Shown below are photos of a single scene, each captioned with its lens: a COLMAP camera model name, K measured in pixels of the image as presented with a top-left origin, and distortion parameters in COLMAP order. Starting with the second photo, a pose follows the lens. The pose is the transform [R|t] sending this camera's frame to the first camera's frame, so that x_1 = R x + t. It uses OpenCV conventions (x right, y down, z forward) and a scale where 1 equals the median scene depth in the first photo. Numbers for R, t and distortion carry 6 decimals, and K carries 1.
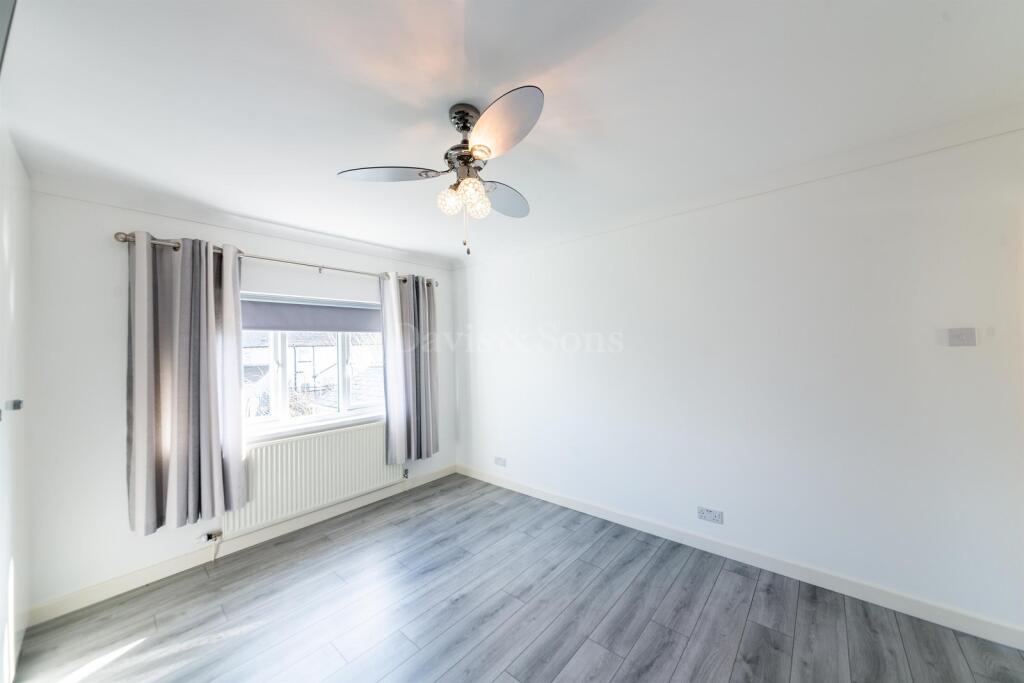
lens RADIAL K [[363.4, 0, 513.0], [0, 363.4, 338.9], [0, 0, 1]] dist [-0.001612, 0.000364]
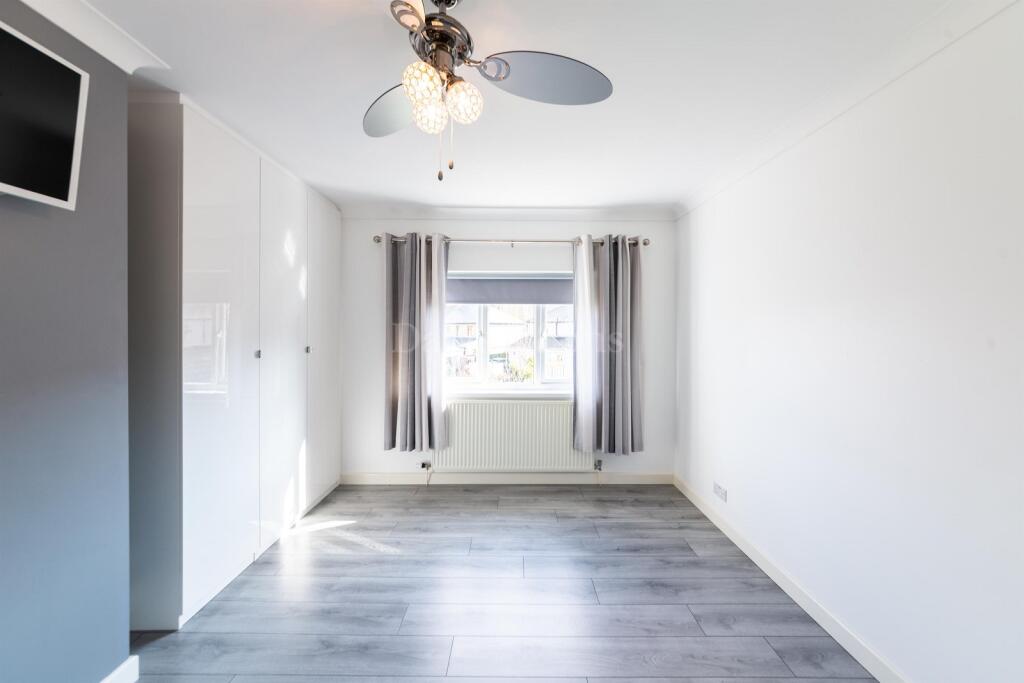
lens RADIAL K [[362.9, 0, 512.6], [0, 362.9, 329.0], [0, 0, 1]] dist [0.000254, -0.000050]
pose [[0.656725, 0.033790, -0.753373, 0.269239], [-0.002599, 0.999091, 0.042545, 0.006967], [0.754126, -0.025982, 0.656216, 0.343296]]
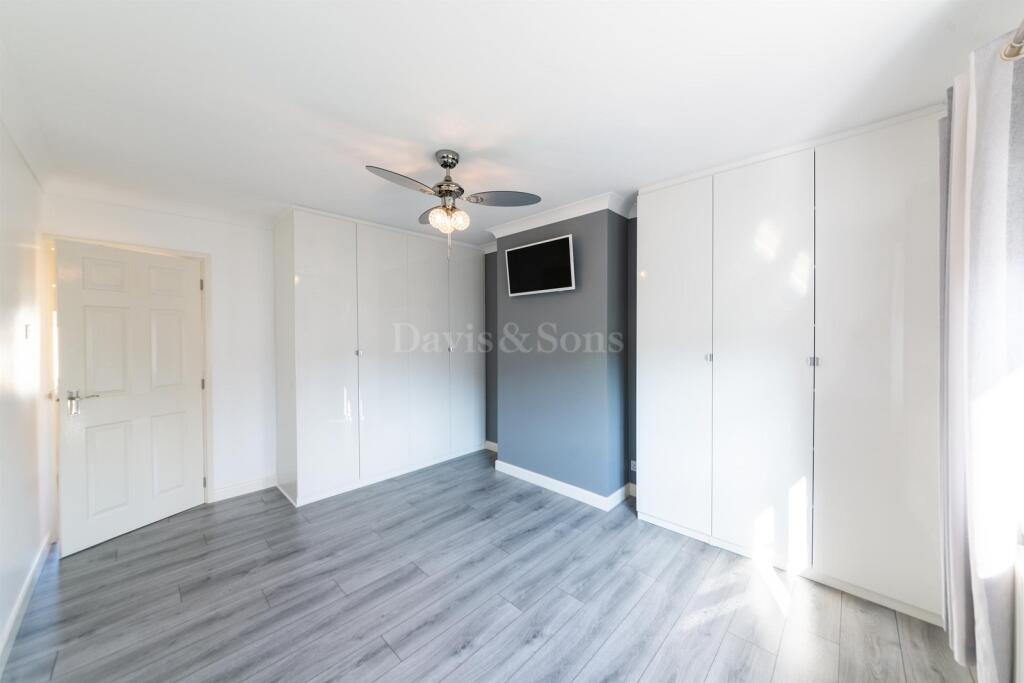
lens RADIAL K [[363.4, 0, 513.0], [0, 363.4, 338.9], [0, 0, 1]] dist [-0.001612, 0.000364]
pose [[-0.998477, 0.033406, 0.043906, -0.224164], [0.032063, 0.999007, -0.030942, 0.060234], [-0.044896, -0.029487, -0.998556, 1.267850]]
